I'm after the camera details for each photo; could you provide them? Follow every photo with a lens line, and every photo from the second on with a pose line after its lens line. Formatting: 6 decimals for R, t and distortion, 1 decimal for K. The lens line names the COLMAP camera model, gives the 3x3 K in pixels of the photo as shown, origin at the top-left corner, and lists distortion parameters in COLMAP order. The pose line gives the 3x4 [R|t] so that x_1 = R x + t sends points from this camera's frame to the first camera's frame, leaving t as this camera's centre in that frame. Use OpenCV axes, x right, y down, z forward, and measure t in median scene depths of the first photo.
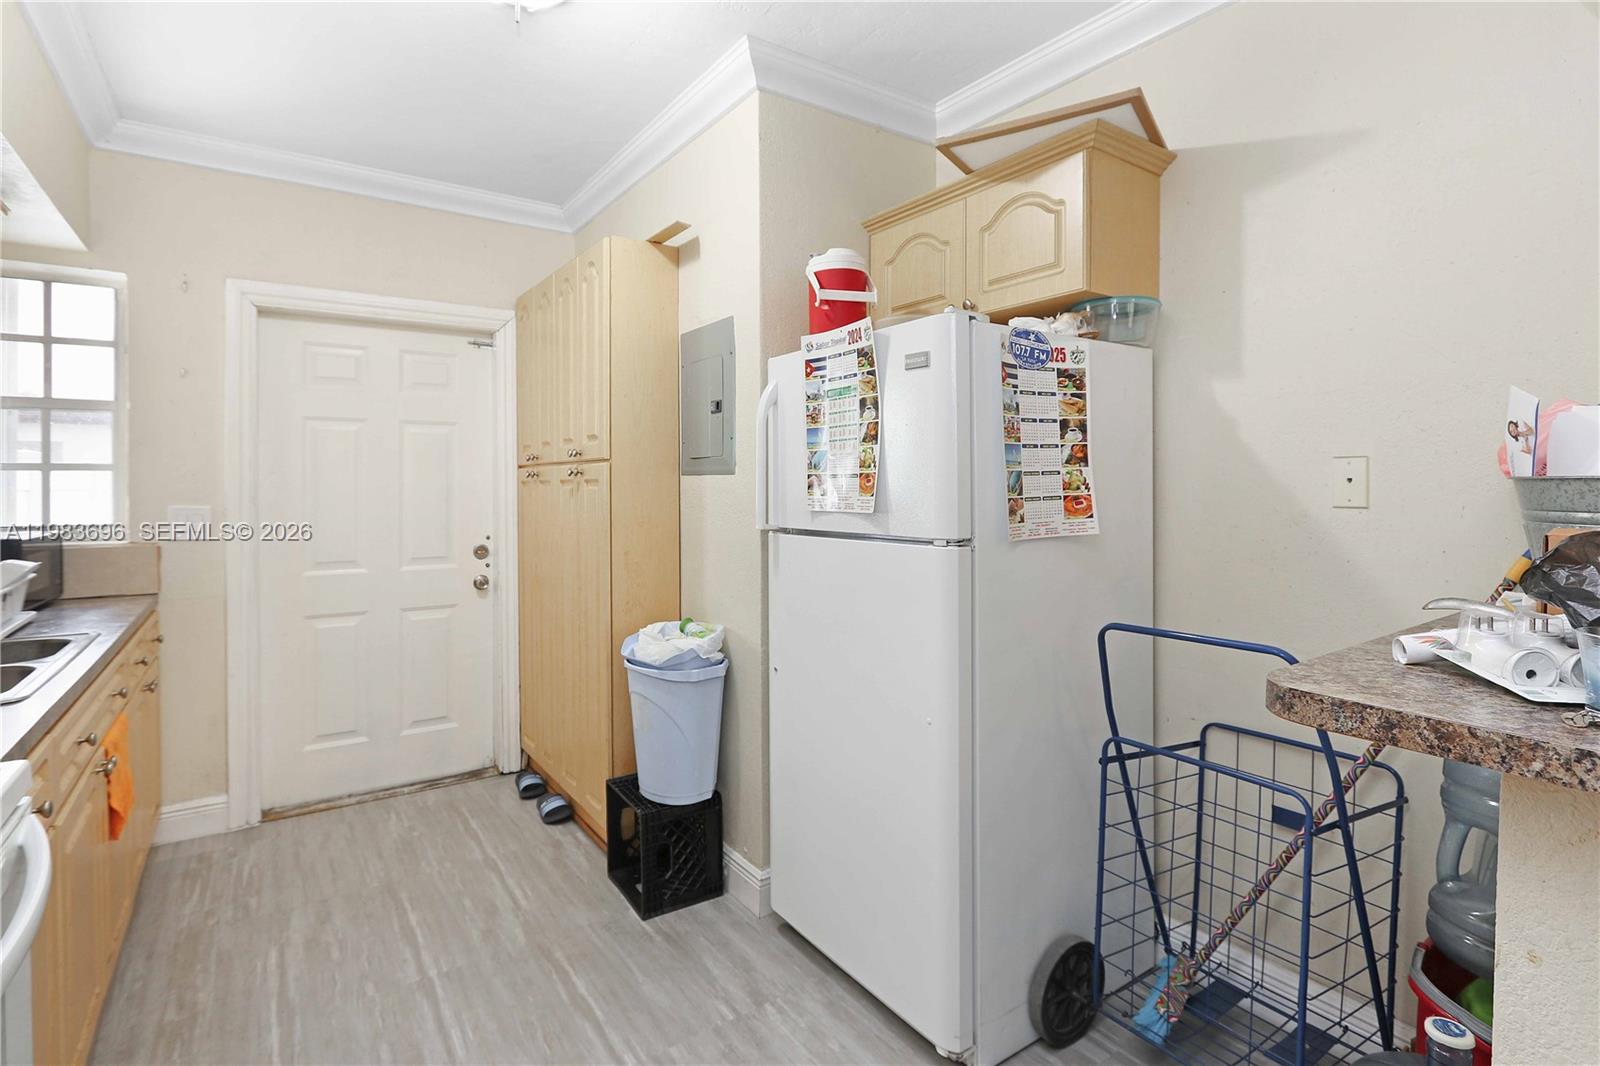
lens RADIAL K [[782.6, 0, 806.2], [0, 782.6, 490.3], [0, 0, 1]] dist [-0.018036, 0.001144]
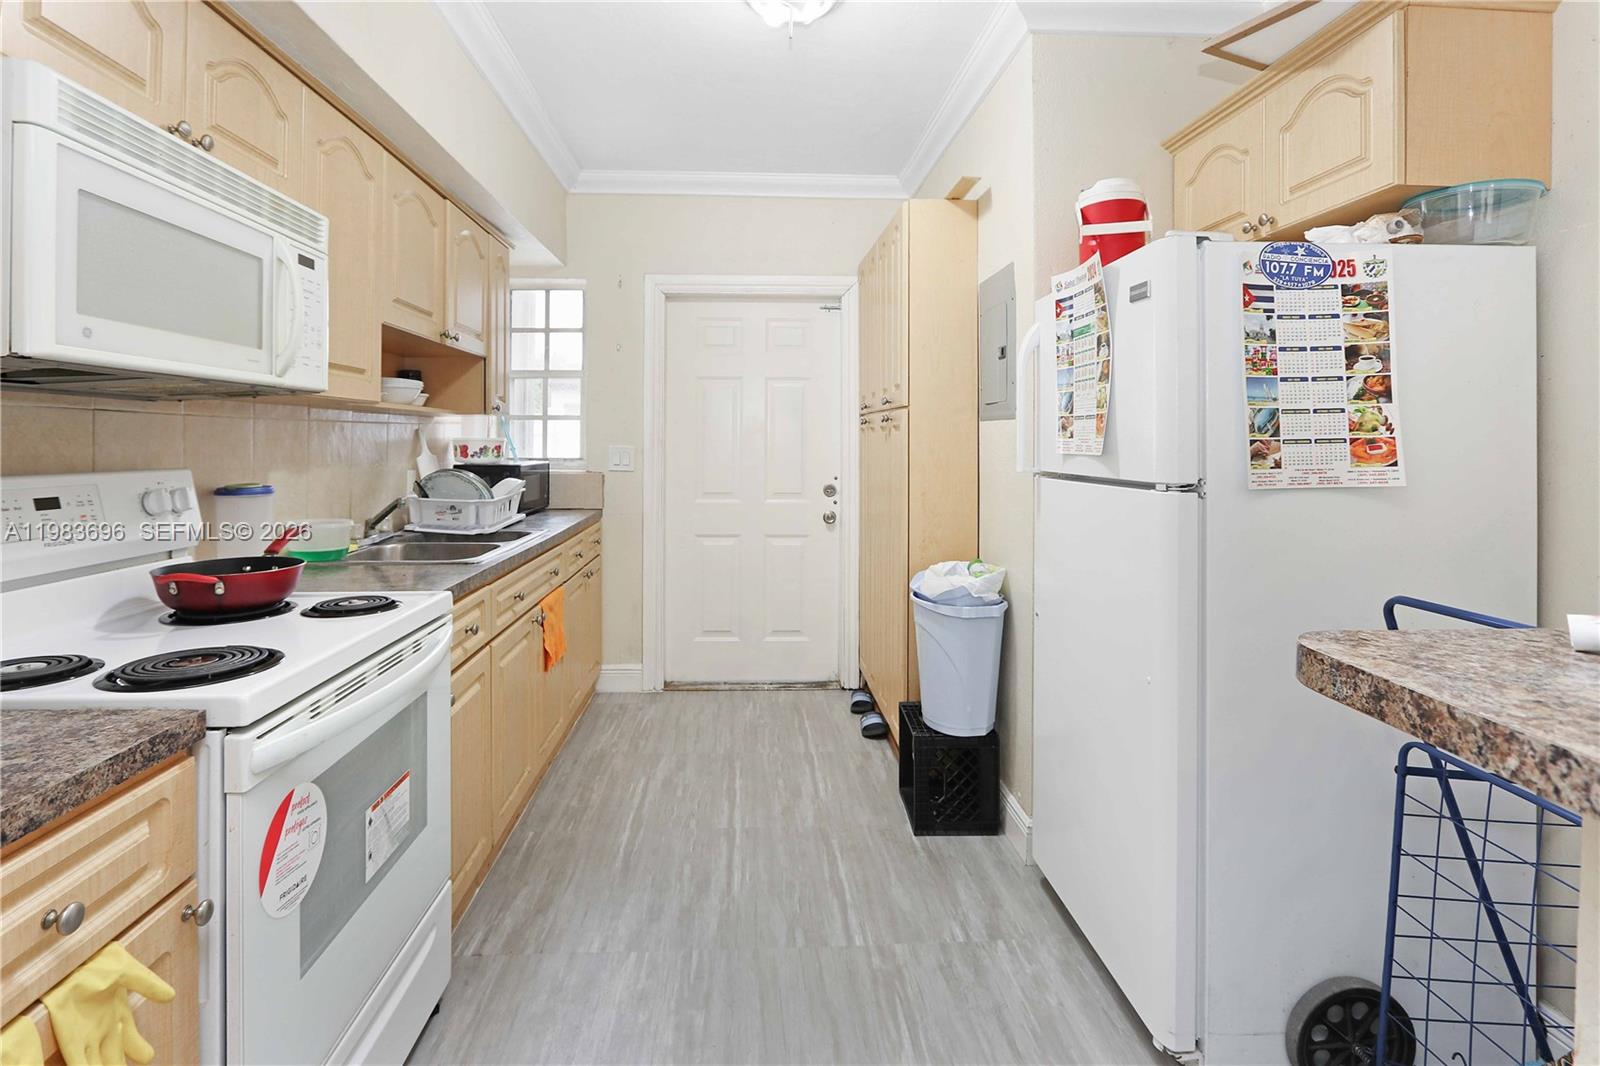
lens RADIAL K [[782.3, 0, 776.0], [0, 782.3, 437.2], [0, 0, 1]] dist [-0.019727, 0.001808]
pose [[0.843306, 0.005198, -0.537409, 0.248123], [-0.009636, 0.999939, -0.005451, 0.015314], [0.537348, 0.009775, 0.843304, -0.013533]]
